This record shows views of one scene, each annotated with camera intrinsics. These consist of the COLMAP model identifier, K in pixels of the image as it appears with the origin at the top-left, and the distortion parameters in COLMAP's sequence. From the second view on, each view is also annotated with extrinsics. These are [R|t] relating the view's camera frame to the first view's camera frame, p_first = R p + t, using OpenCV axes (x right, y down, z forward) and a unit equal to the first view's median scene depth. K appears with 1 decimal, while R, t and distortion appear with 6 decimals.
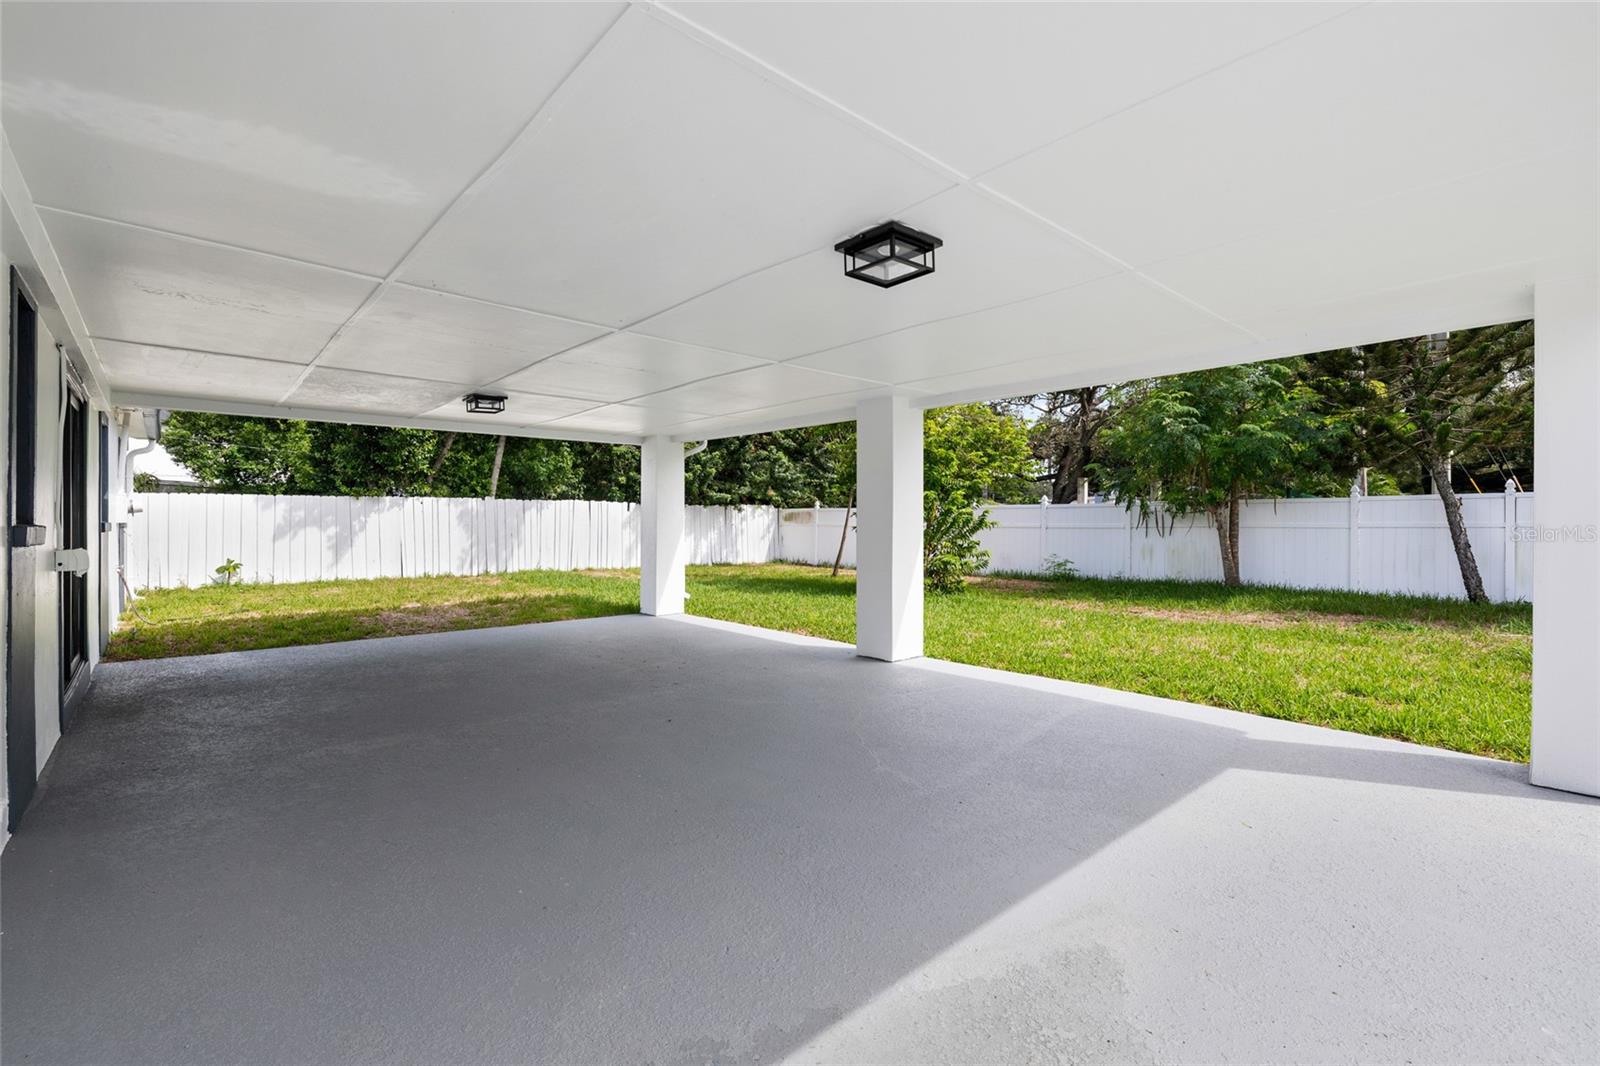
lens RADIAL K [[690.2, 0, 785.2], [0, 690.2, 517.8], [0, 0, 1]] dist [-0.000095, -0.000459]
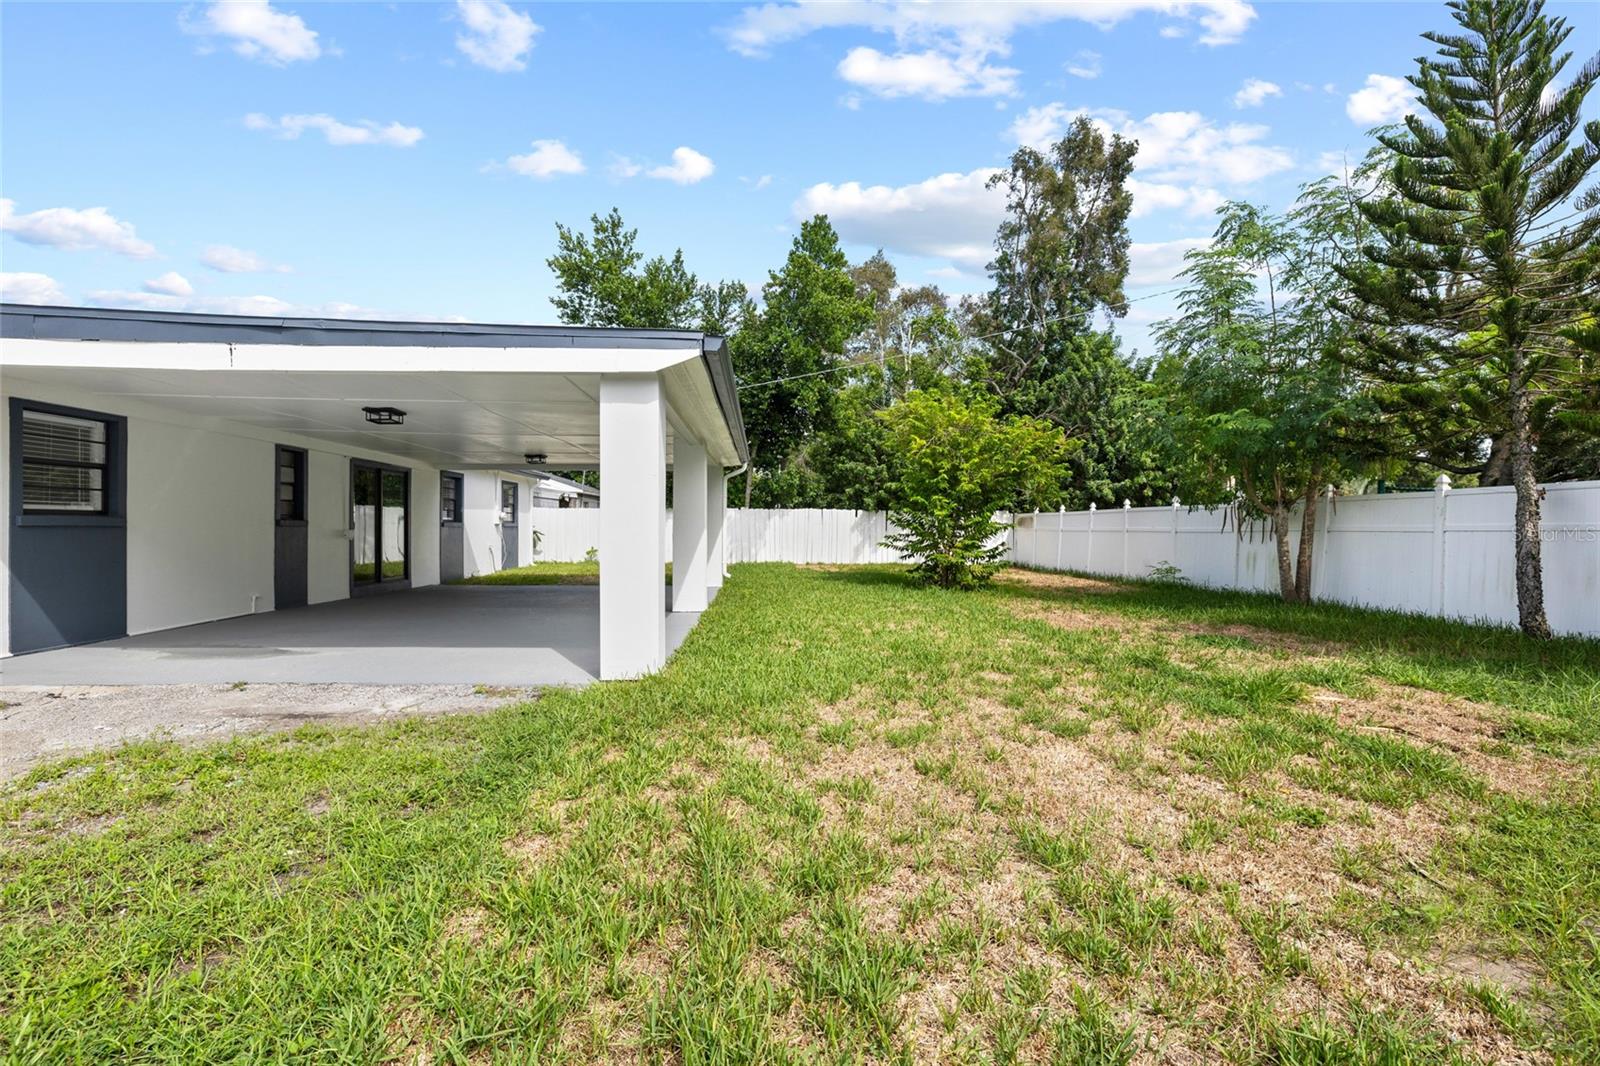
lens RADIAL K [[690.2, 0, 785.2], [0, 690.2, 517.8], [0, 0, 1]] dist [-0.000095, -0.000459]
pose [[0.789183, -0.005124, -0.614137, 0.477438], [-0.002453, 0.999931, -0.011495, 0.006459], [0.614154, 0.010579, 0.789116, -0.032530]]
